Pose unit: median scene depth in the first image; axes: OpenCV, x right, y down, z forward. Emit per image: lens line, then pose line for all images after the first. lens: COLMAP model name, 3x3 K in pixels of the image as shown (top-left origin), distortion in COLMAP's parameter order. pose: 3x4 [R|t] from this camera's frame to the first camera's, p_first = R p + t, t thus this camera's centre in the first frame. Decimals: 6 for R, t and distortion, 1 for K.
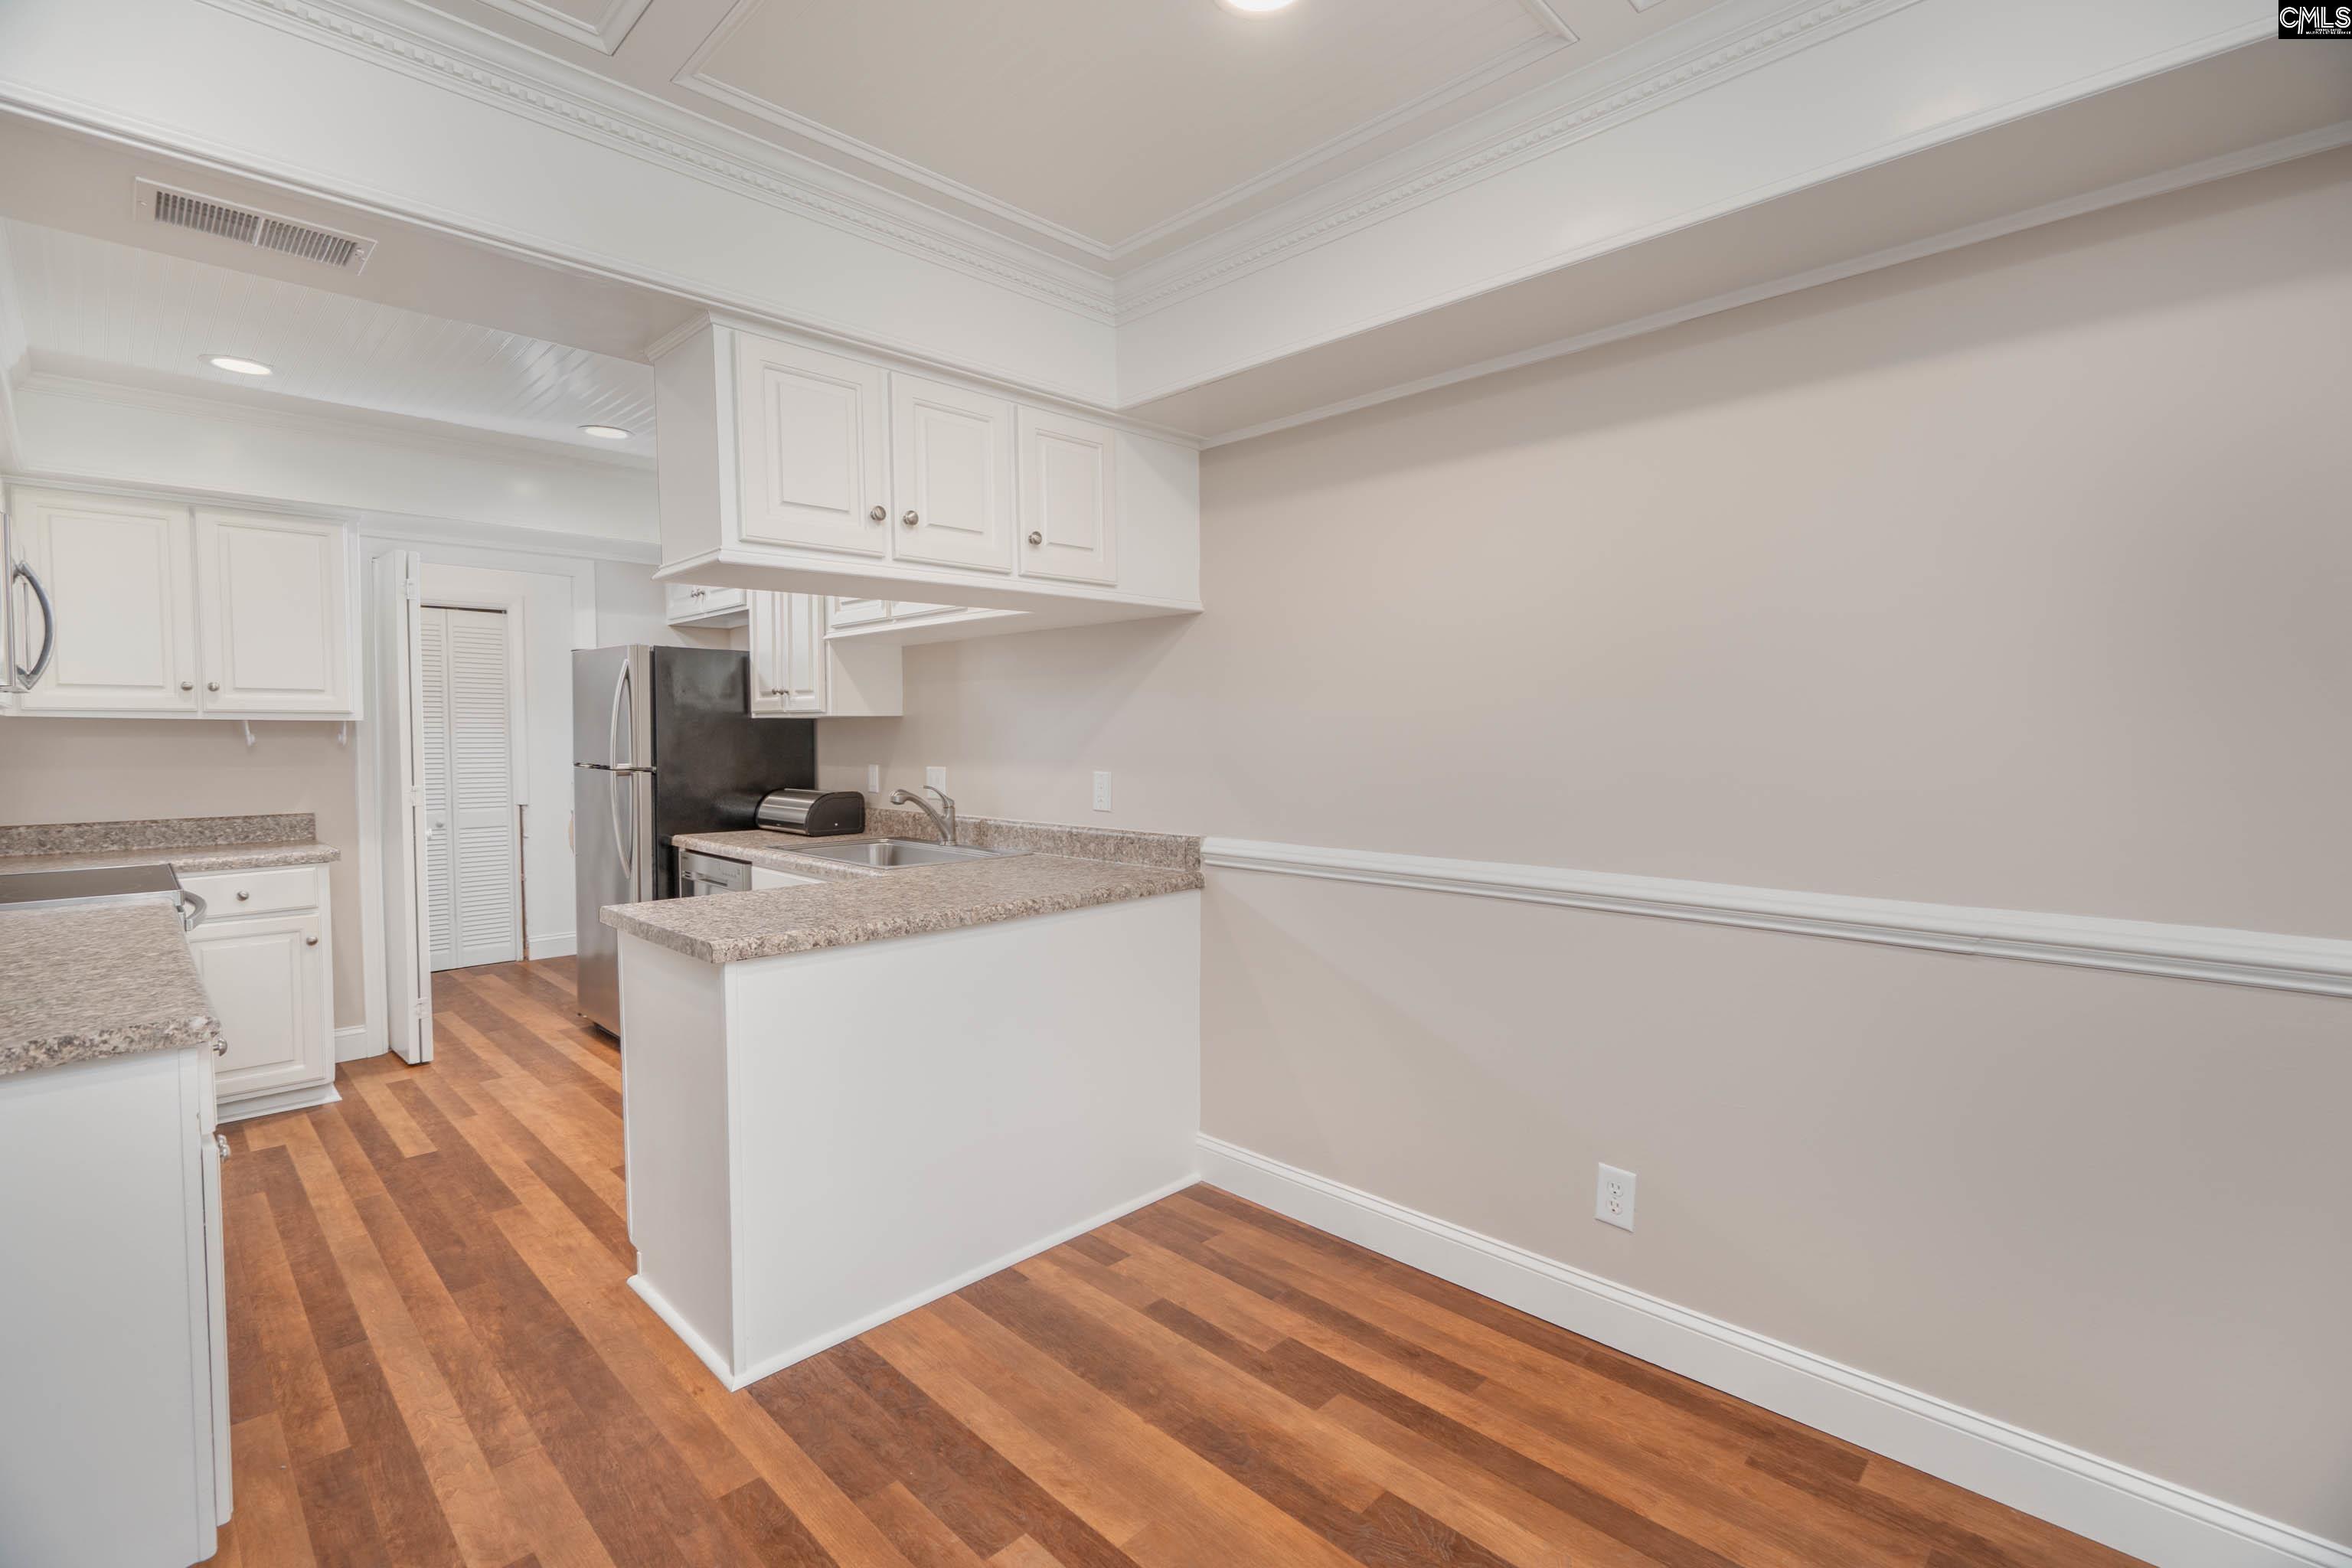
lens RADIAL K [[1055.2, 0, 1169.3], [0, 1055.2, 776.9], [0, 0, 1]] dist [-0.000181, 0.000737]
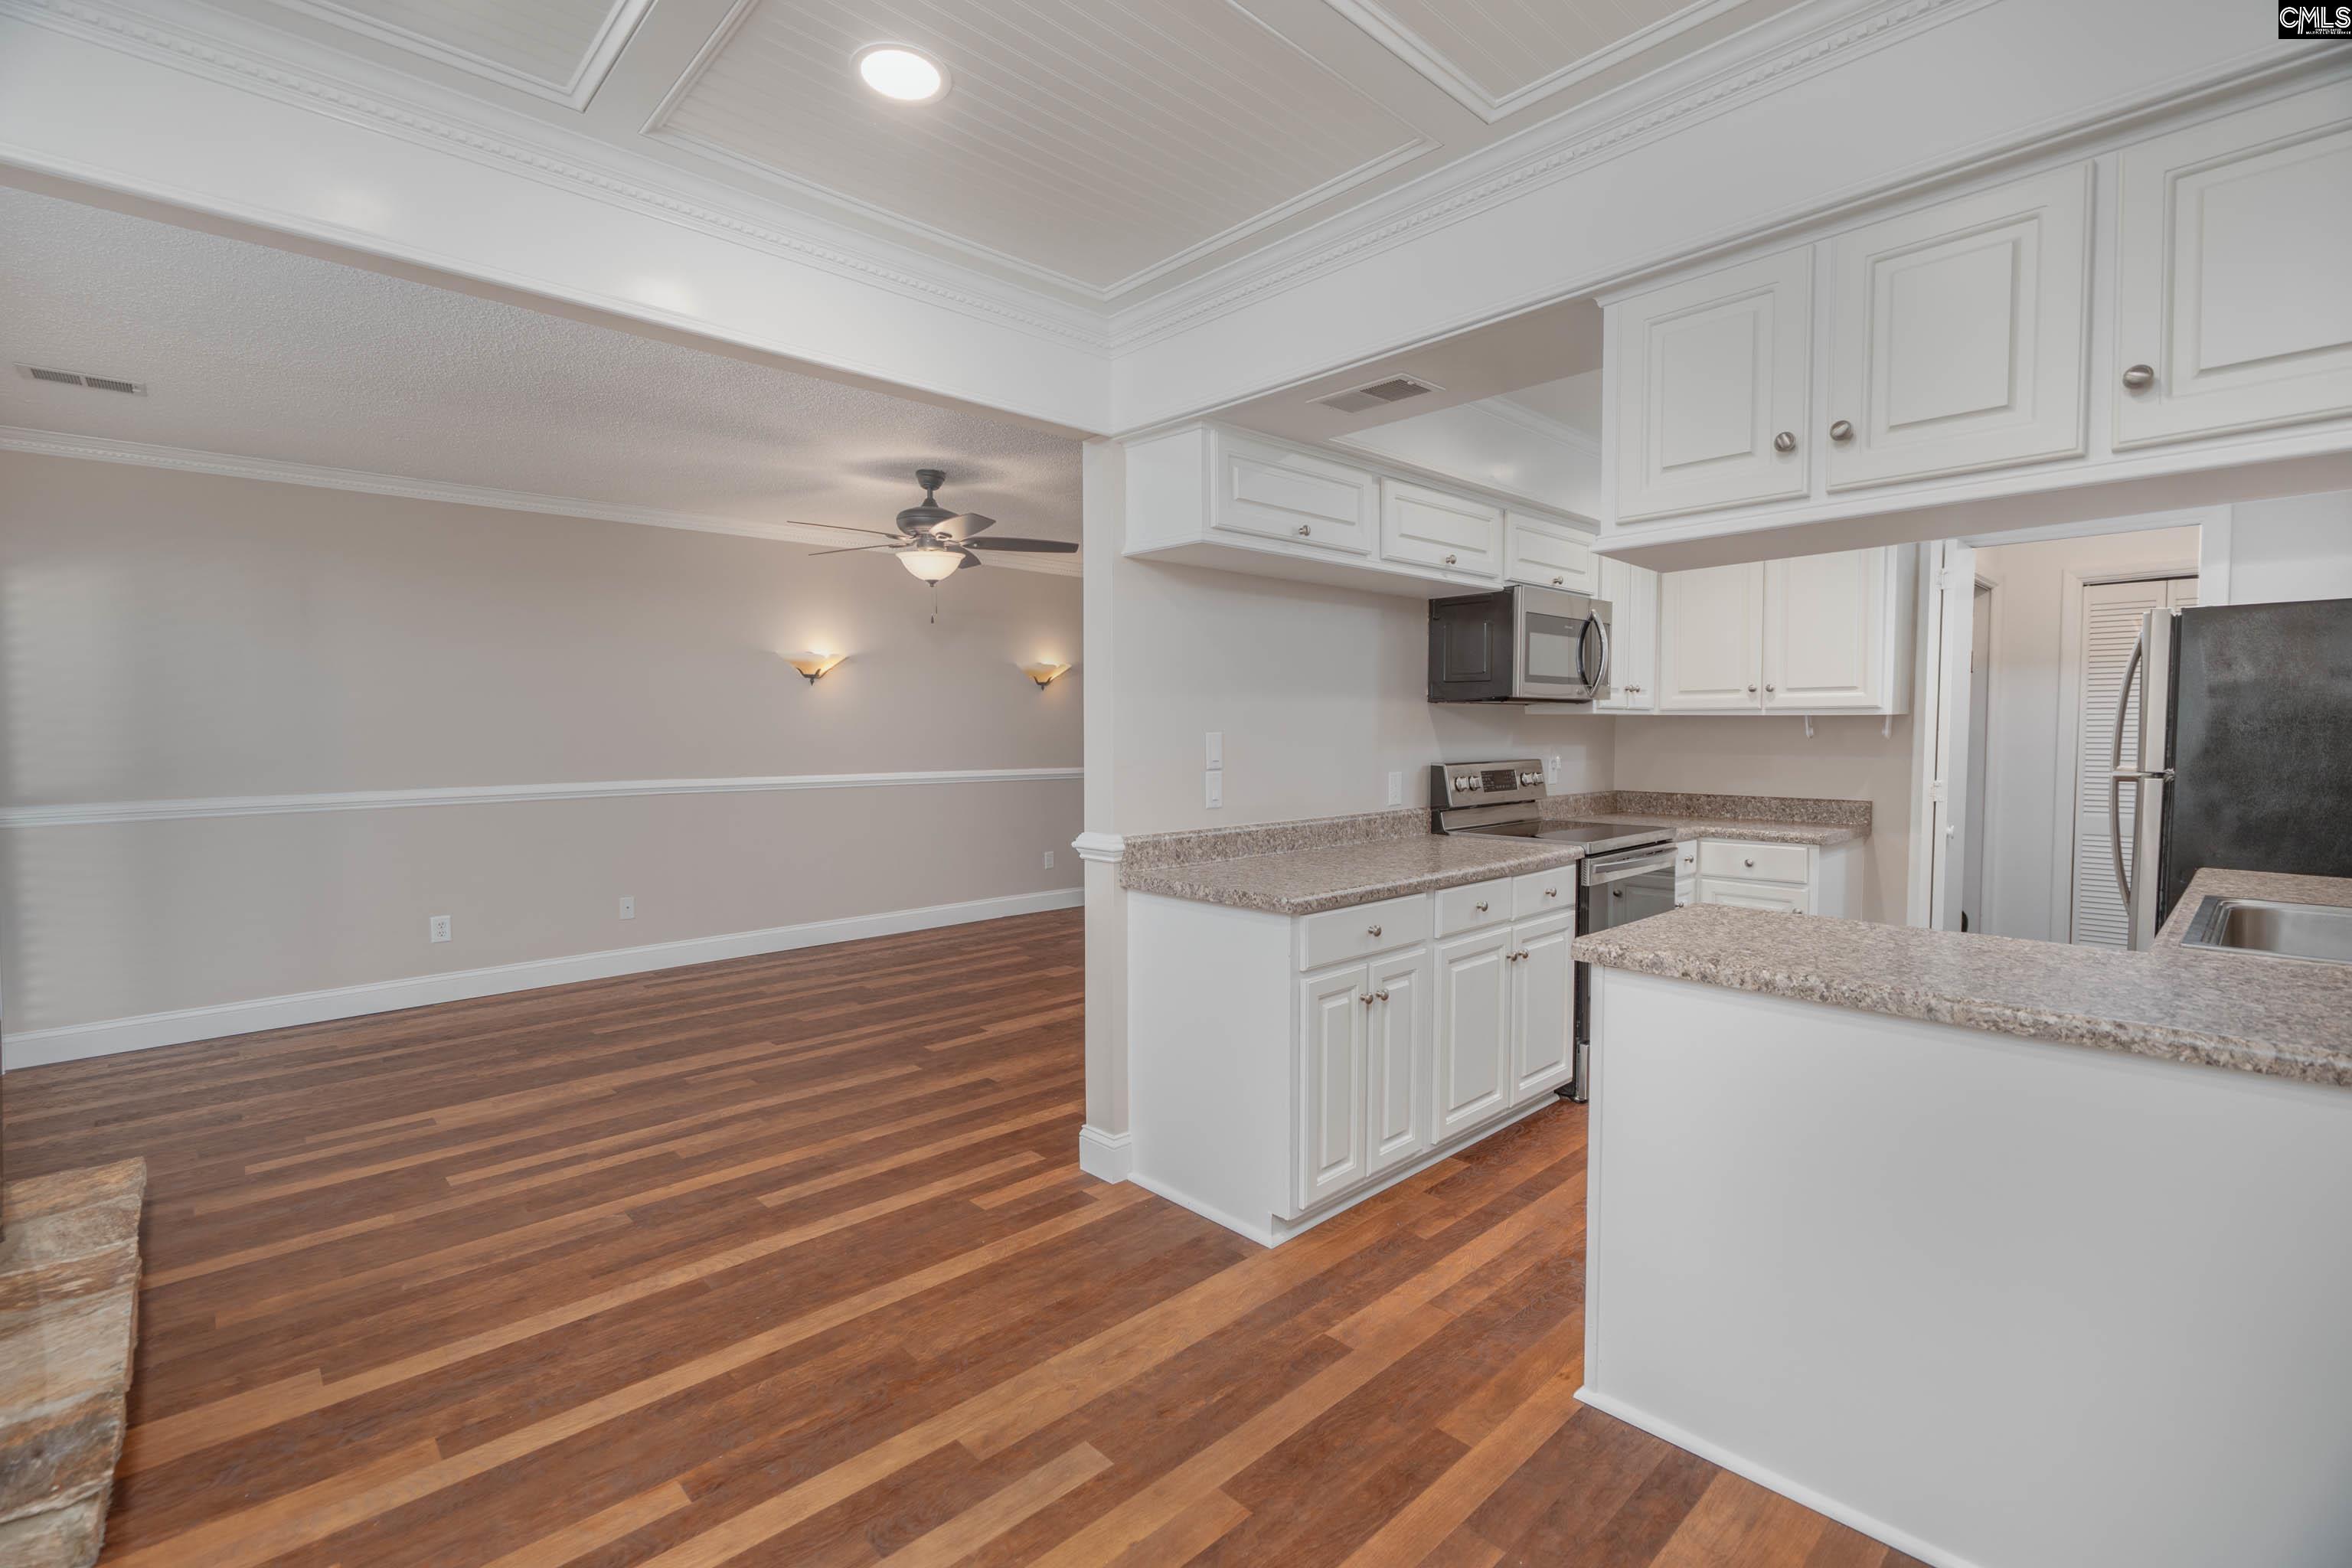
lens RADIAL K [[1052.5, 0, 1161.8], [0, 1052.5, 772.4], [0, 0, 1]] dist [-0.001710, 0.000424]
pose [[-0.039157, 0.044191, -0.998255, 0.364004], [-0.041118, 0.998104, 0.045798, -0.018524], [0.998387, 0.042840, -0.037266, 0.412654]]
